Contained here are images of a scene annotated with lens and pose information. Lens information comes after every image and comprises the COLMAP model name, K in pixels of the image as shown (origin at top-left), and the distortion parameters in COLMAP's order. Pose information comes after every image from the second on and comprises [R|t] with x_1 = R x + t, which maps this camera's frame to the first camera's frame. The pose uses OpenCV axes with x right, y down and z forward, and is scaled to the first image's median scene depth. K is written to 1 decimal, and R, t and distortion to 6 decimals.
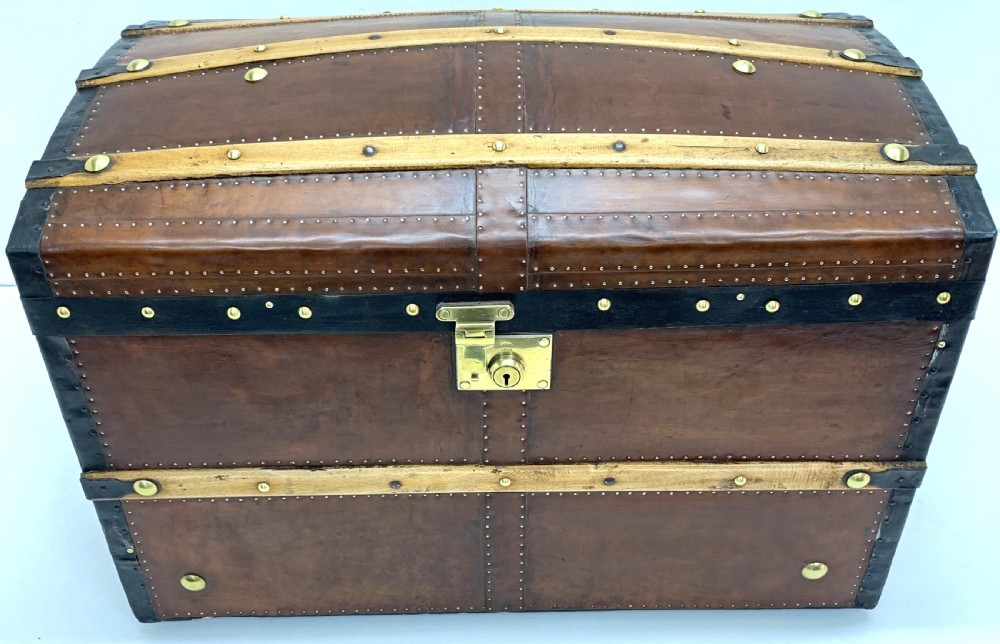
lens RADIAL K [[992.9, 0, 493.4], [0, 992.9, 326.5], [0, 0, 1]] dist [0.095883, 0.000000]
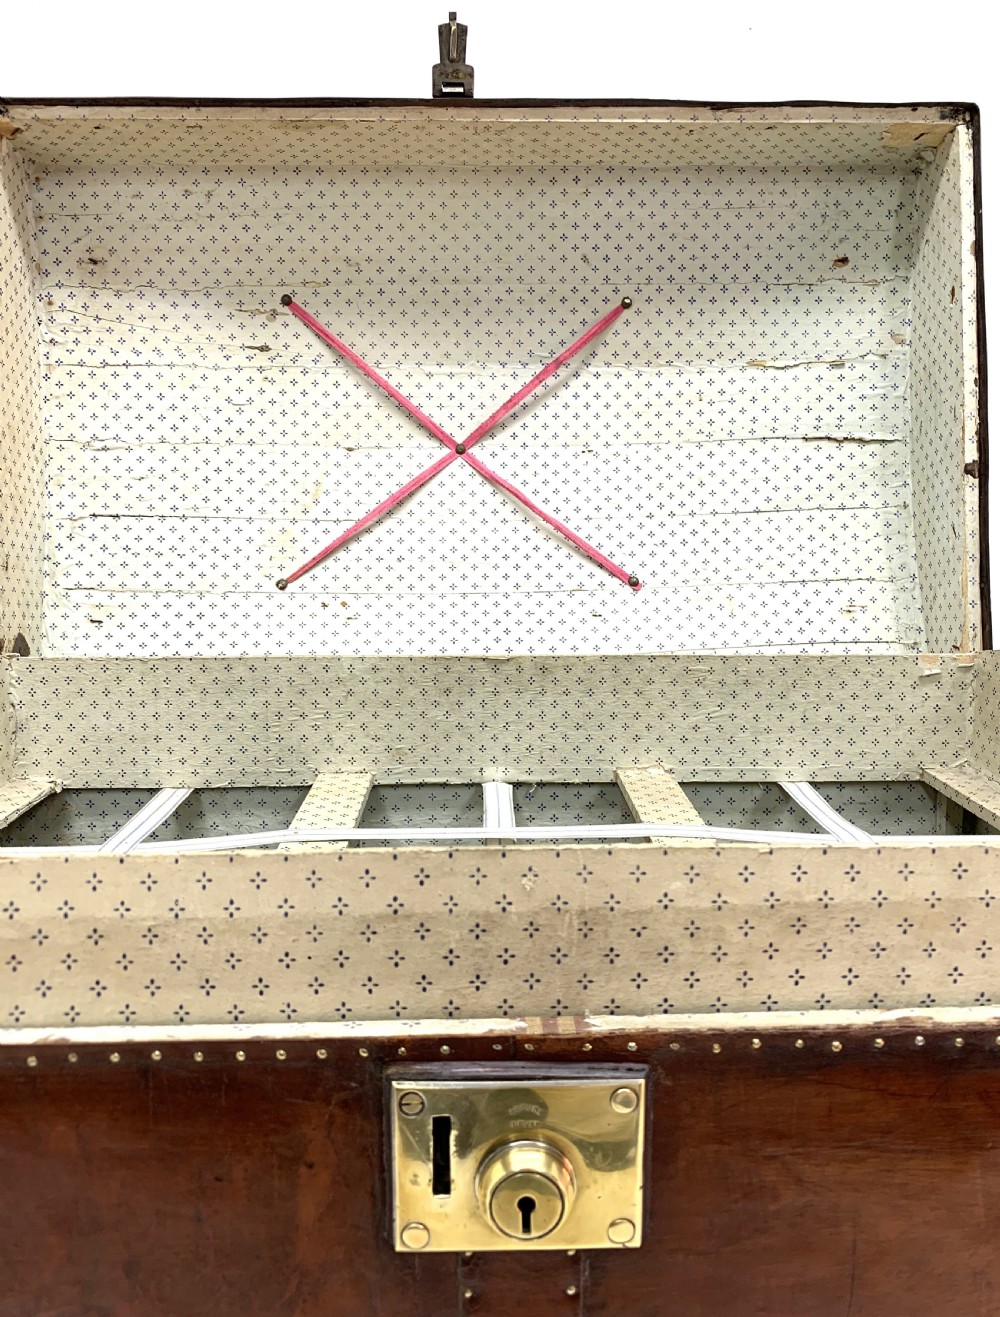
lens RADIAL K [[1029.0, 0, 498.9], [0, 1029.0, 657.3], [0, 0, 1]] dist [0.014481, -0.018584]
pose [[0.999915, -0.001851, 0.012904, -0.001559], [0.007643, 0.885135, -0.465271, 0.043767], [-0.010561, 0.465330, 0.885074, 0.516098]]
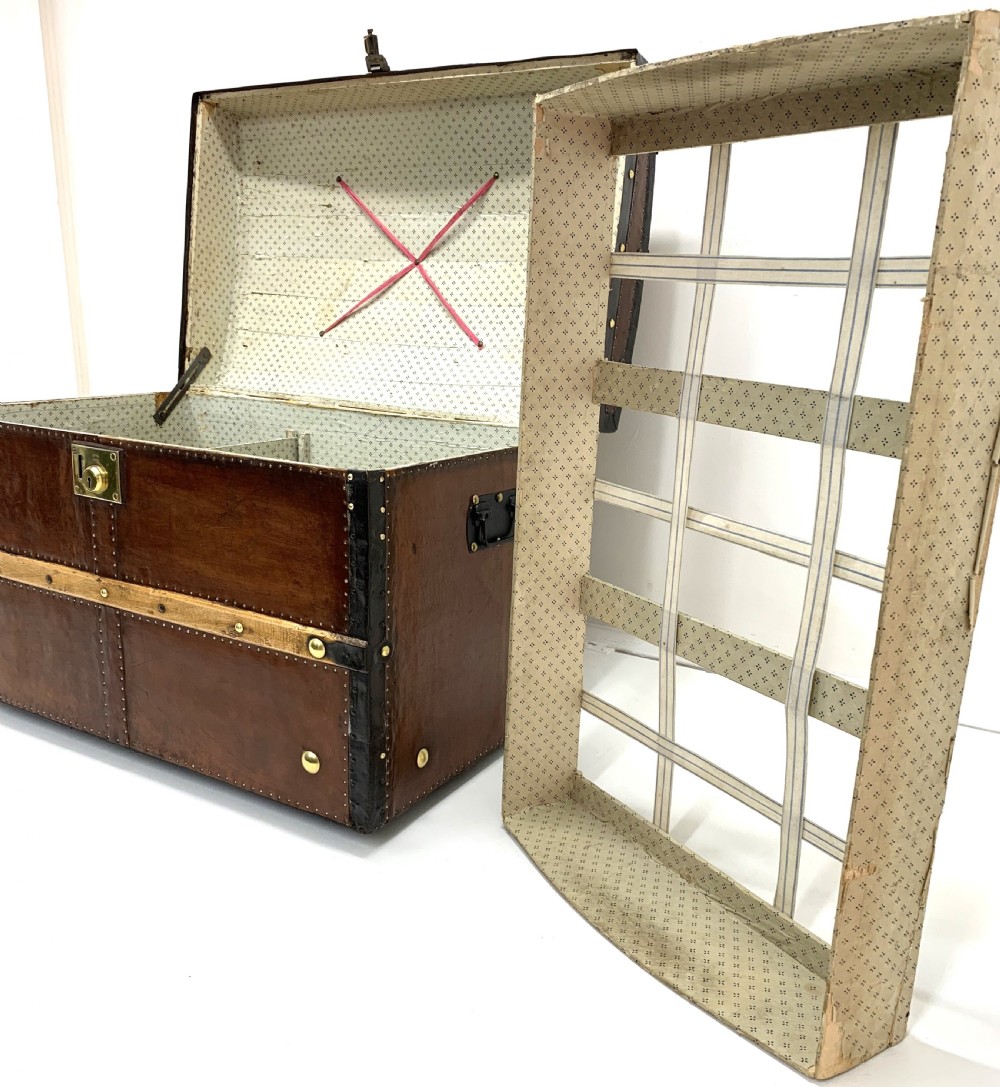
lens RADIAL K [[1037.6, 0, 486.7], [0, 1037.6, 571.8], [0, 0, 1]] dist [0.024109, 0.000000]
pose [[0.841307, 0.172281, -0.512369, 1.099451], [-0.351484, 0.894470, -0.276375, 0.330033], [0.410685, 0.412605, 0.813077, 0.117401]]
